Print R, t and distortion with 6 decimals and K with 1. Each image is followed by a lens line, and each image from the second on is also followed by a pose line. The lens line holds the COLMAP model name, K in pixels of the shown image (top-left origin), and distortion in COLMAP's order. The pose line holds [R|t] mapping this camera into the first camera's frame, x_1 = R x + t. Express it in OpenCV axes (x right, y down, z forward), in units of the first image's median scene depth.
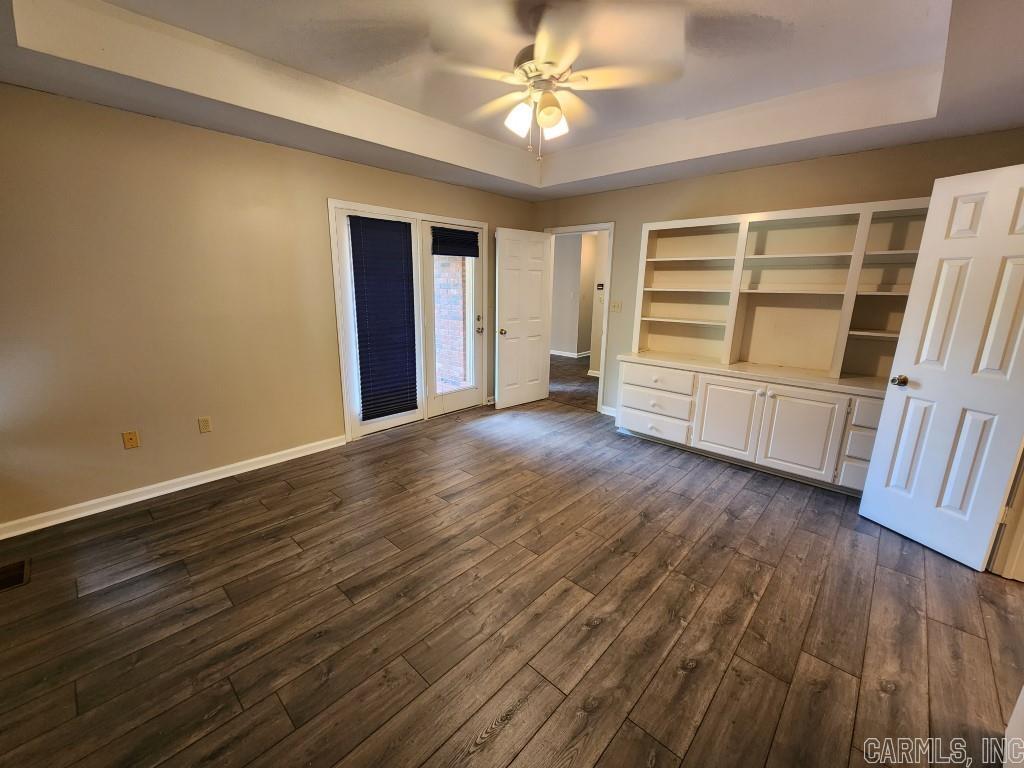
lens RADIAL K [[421.5, 0, 496.9], [0, 421.5, 379.6], [0, 0, 1]] dist [0.005674, -0.003735]
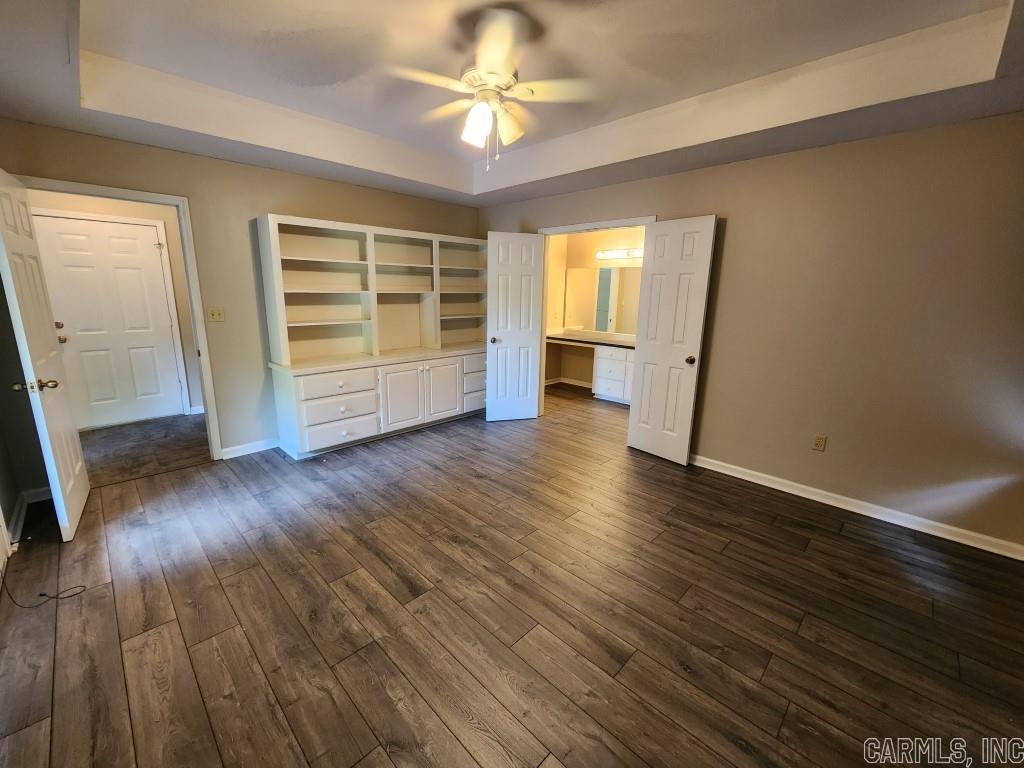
lens RADIAL K [[421.5, 0, 507.3], [0, 421.5, 384.4], [0, 0, 1]] dist [0.005674, -0.003735]
pose [[0.014923, -0.236149, 0.971602, -0.675251], [0.208124, 0.951161, 0.227984, -0.173045], [-0.977989, 0.198811, 0.063343, 0.680733]]
